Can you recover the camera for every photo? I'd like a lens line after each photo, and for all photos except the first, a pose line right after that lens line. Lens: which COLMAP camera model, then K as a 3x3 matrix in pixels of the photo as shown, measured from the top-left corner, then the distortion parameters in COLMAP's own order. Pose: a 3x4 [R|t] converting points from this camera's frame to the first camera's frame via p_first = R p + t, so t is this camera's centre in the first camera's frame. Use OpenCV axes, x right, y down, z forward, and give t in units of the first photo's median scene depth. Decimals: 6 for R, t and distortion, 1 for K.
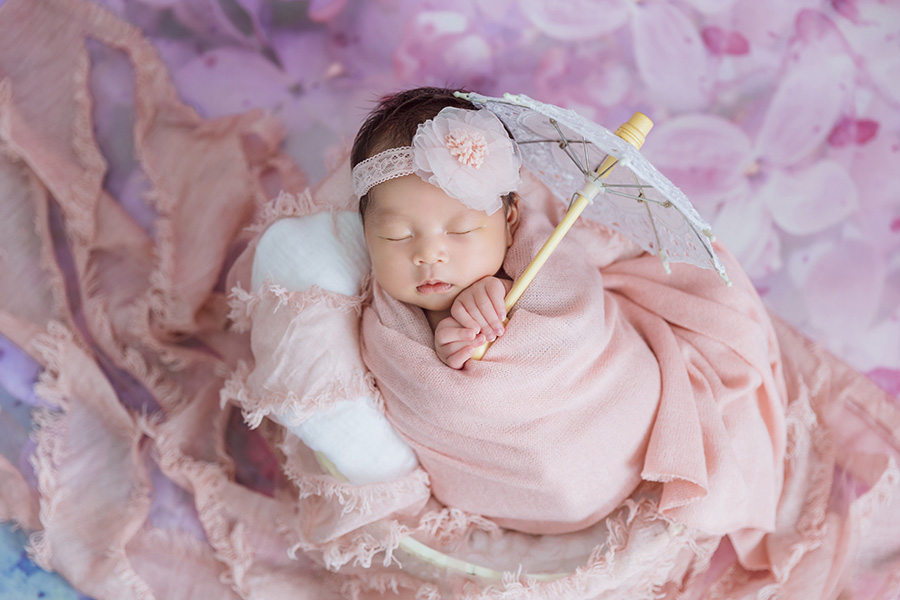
lens RADIAL K [[1646.7, 0, 450.8], [0, 1646.7, 300.7], [0, 0, 1]] dist [-0.103851, 0.000000]
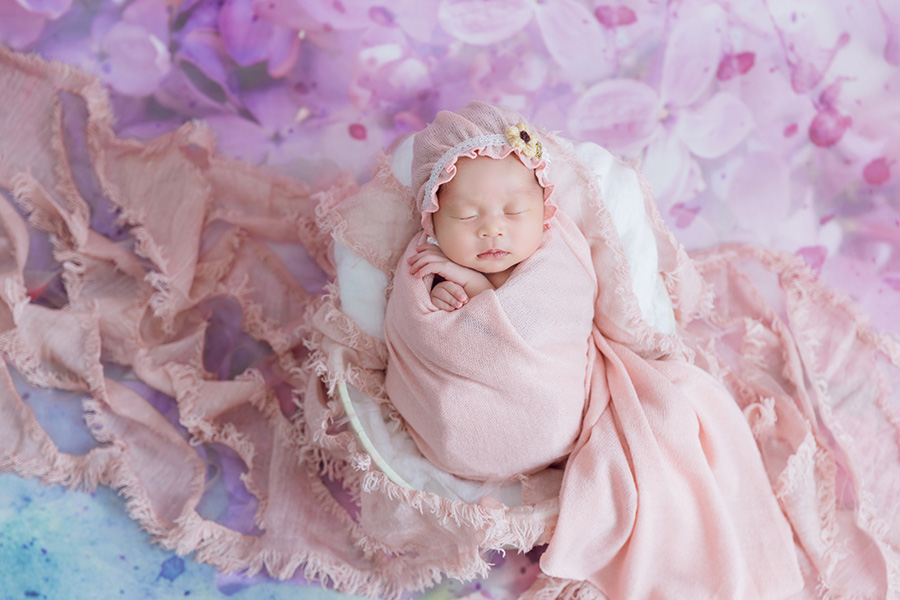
lens RADIAL K [[1832.8, 0, 448.1], [0, 1832.8, 306.5], [0, 0, 1]] dist [-0.163816, 0.000000]
pose [[0.968454, -0.237941, 0.074033, -0.123172], [0.237823, 0.971251, 0.010528, 0.006169], [-0.074410, 0.007411, 0.997200, -0.391816]]
